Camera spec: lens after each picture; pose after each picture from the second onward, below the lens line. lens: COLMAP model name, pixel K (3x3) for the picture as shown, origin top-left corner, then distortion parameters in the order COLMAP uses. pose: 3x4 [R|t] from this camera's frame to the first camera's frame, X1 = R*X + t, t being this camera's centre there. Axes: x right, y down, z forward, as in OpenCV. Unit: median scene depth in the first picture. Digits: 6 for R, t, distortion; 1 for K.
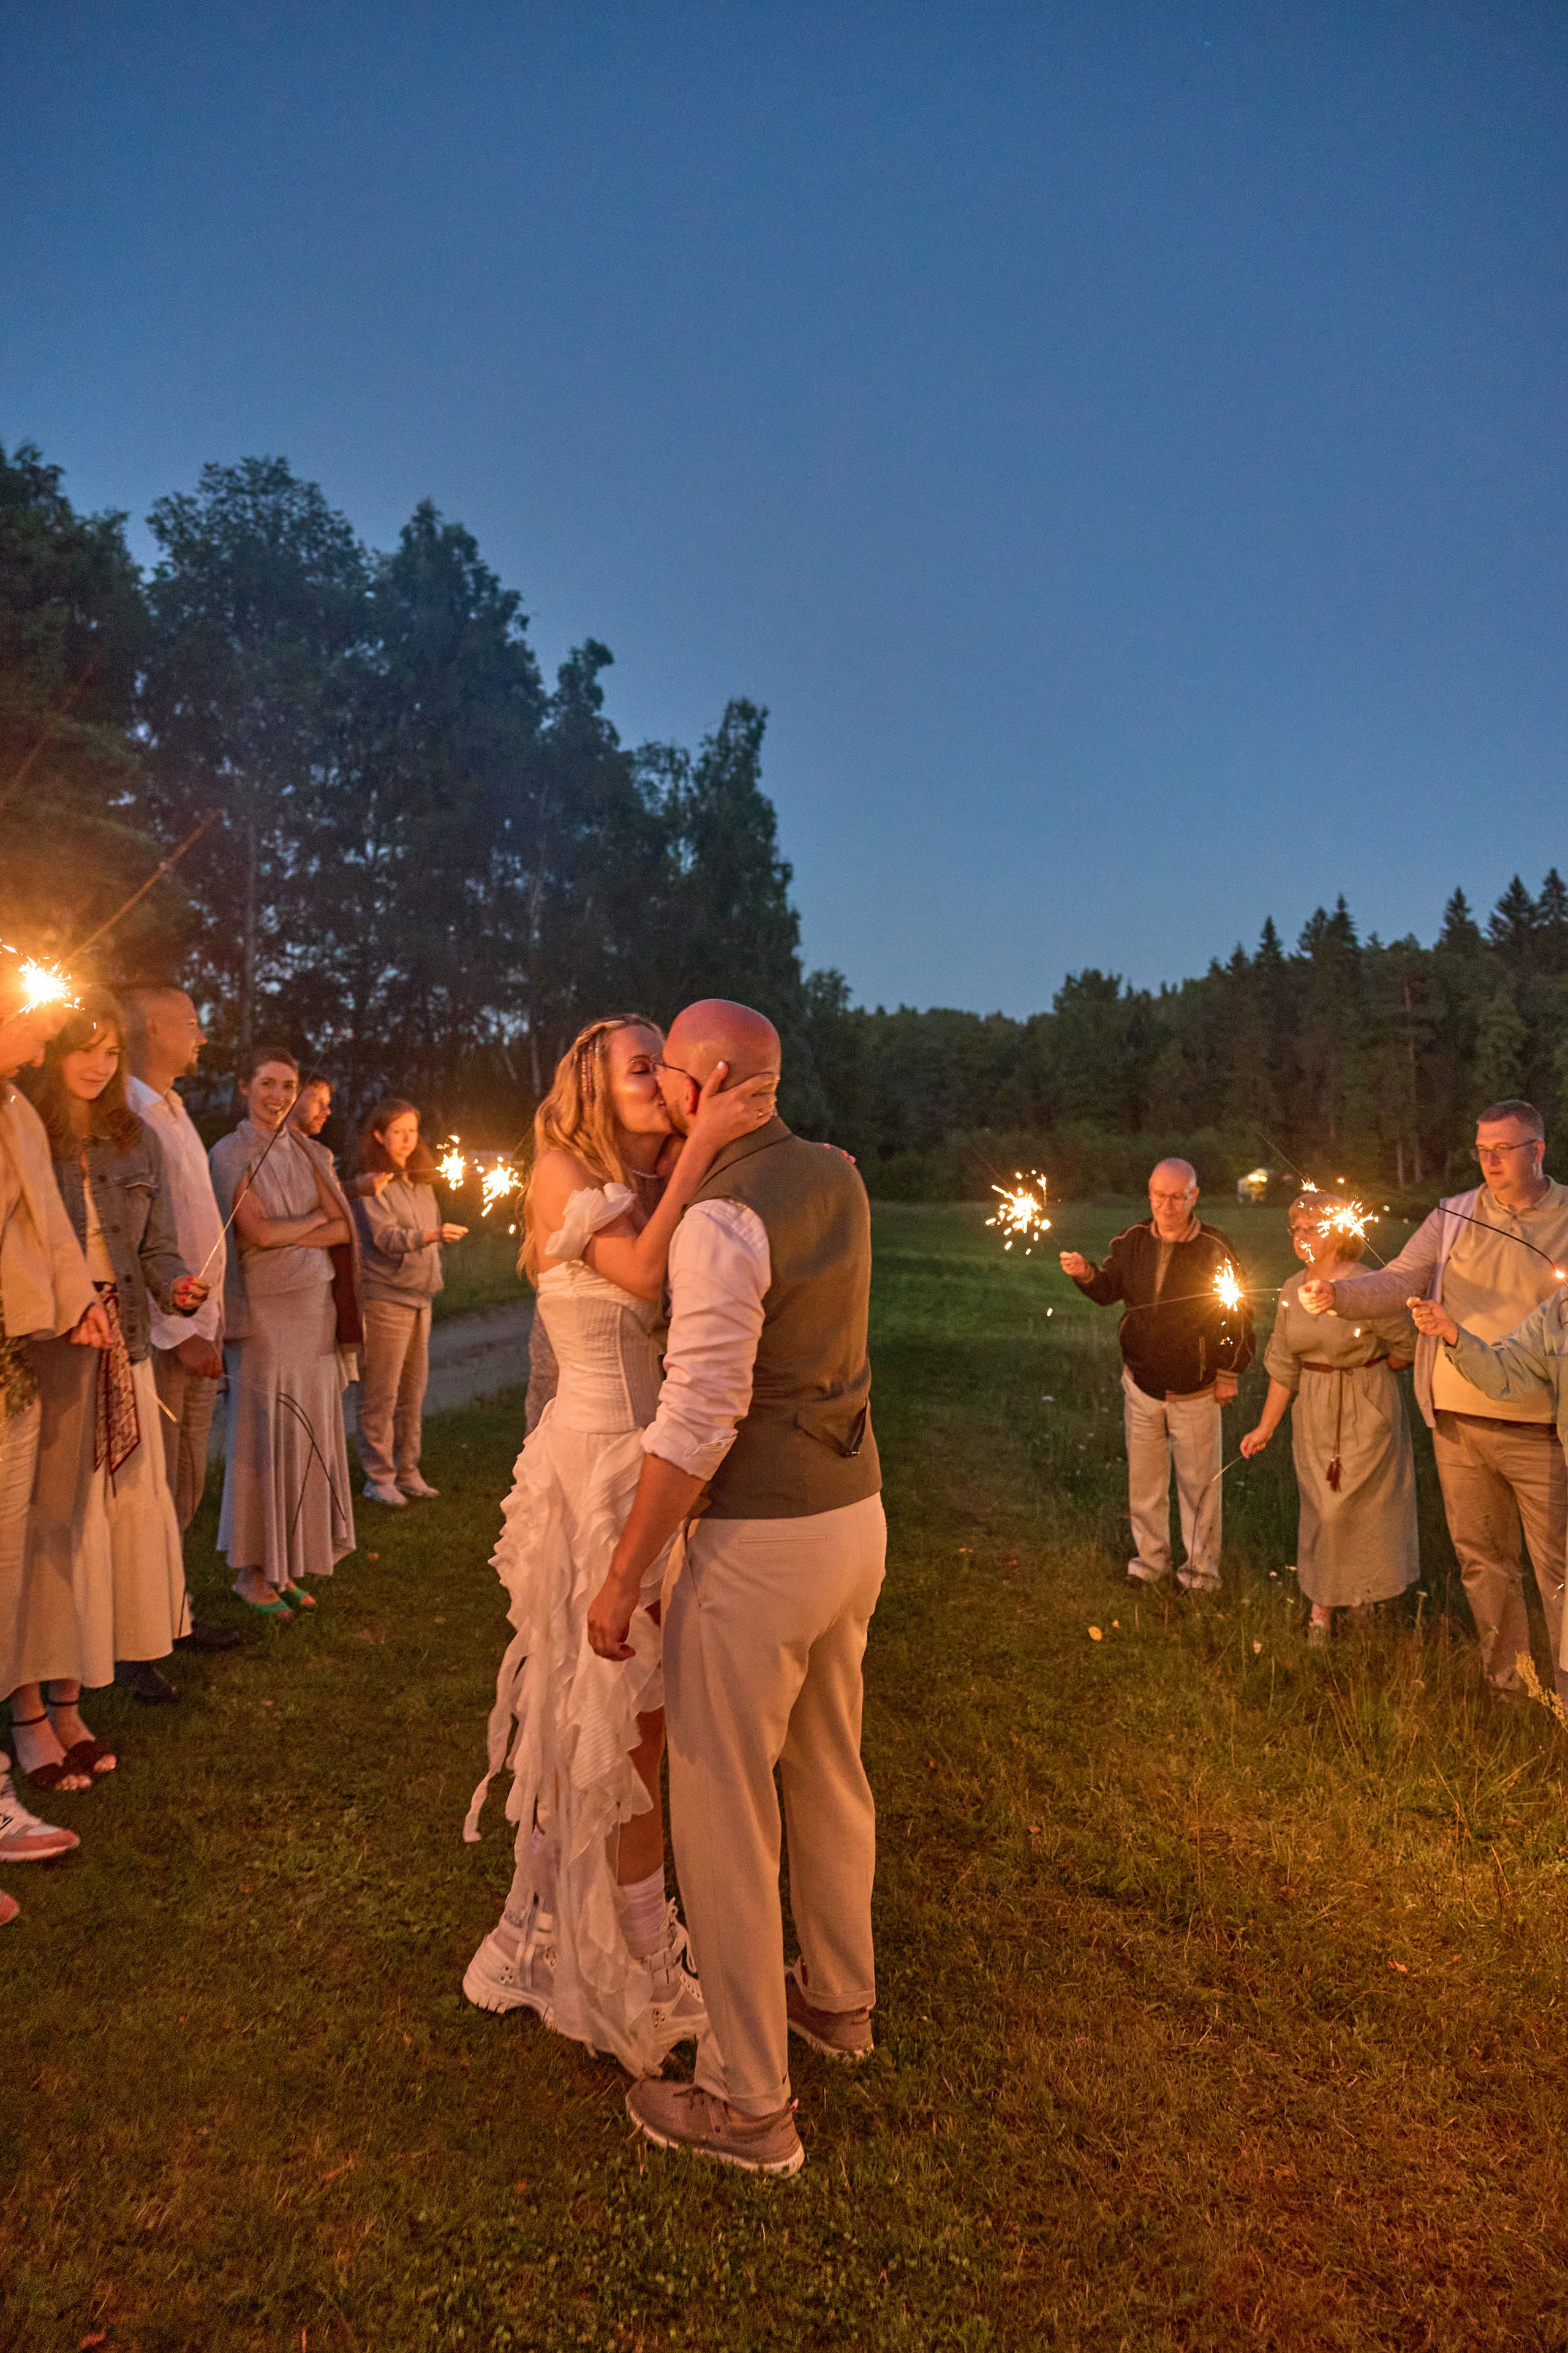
lens RADIAL K [[1576.2, 0, 793.0], [0, 1576.2, 1127.1], [0, 0, 1]] dist [-0.000219, -0.000419]
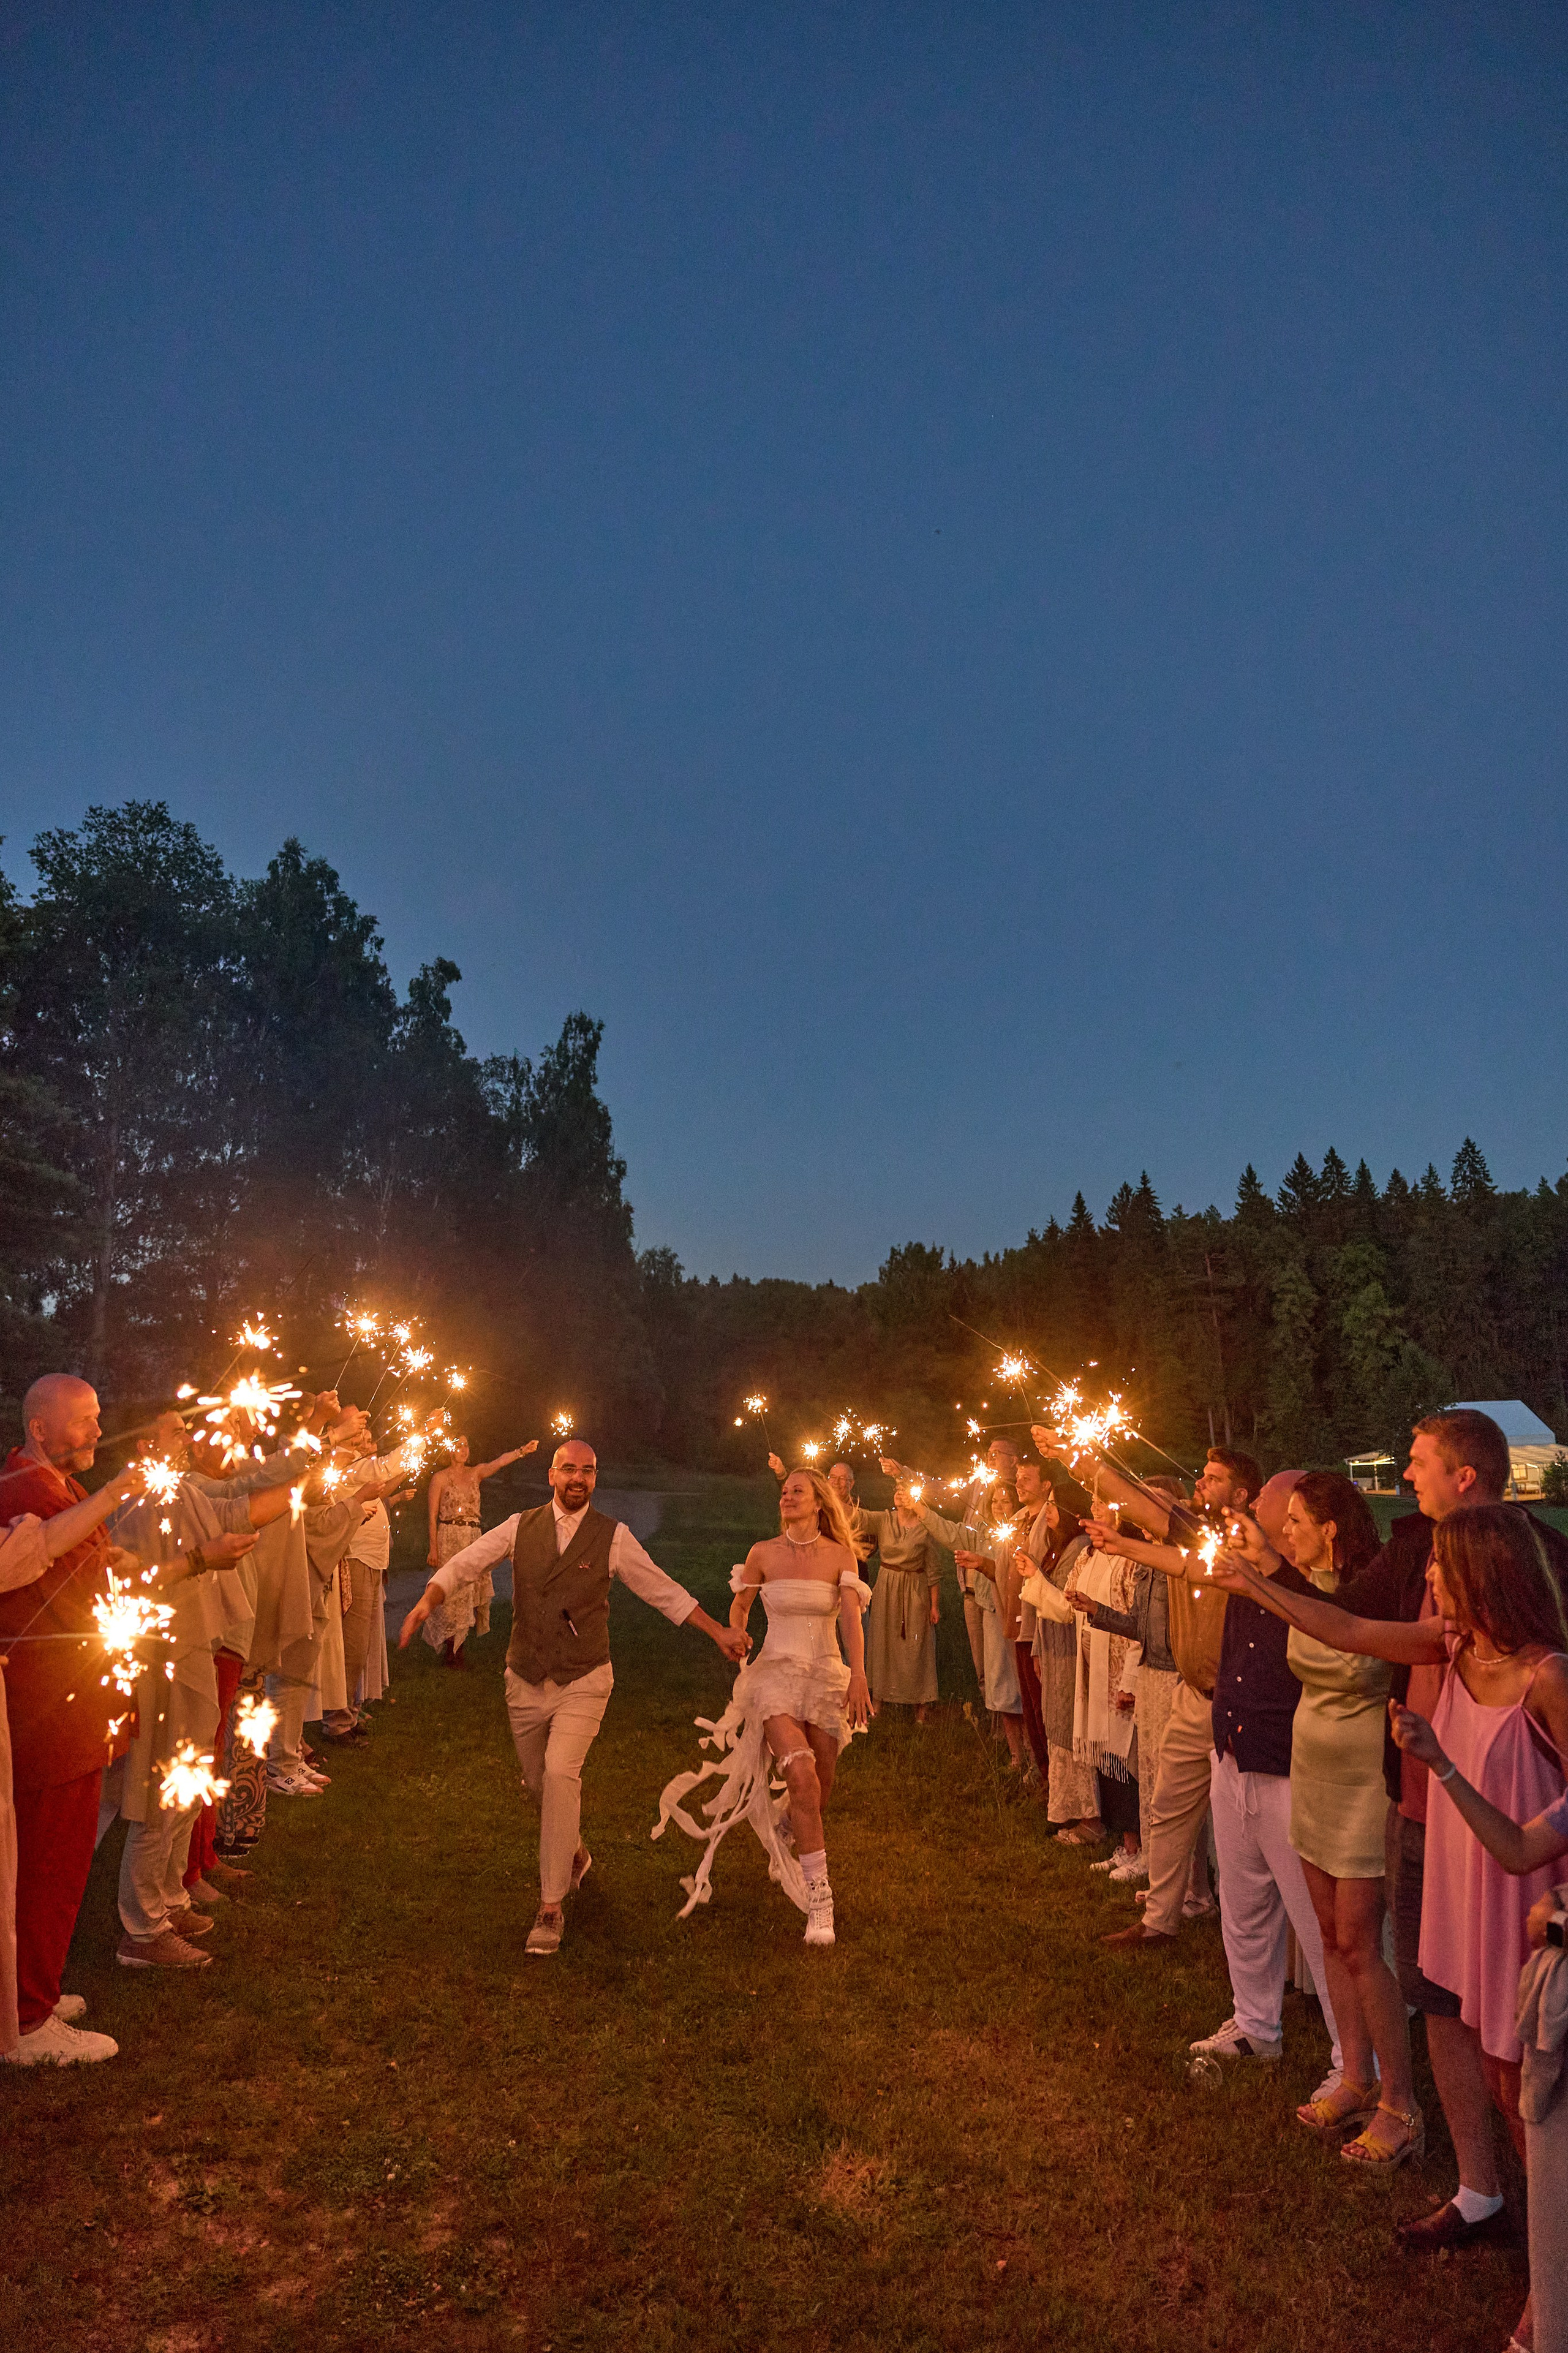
lens RADIAL K [[1633.5, 0, 795.1], [0, 1633.5, 1137.5], [0, 0, 1]] dist [-0.002790, 0.001319]
pose [[0.994721, -0.001079, 0.102612, 0.000069], [0.016910, 0.987997, -0.153543, -0.008026], [-0.101214, 0.154467, 0.982800, -0.120819]]
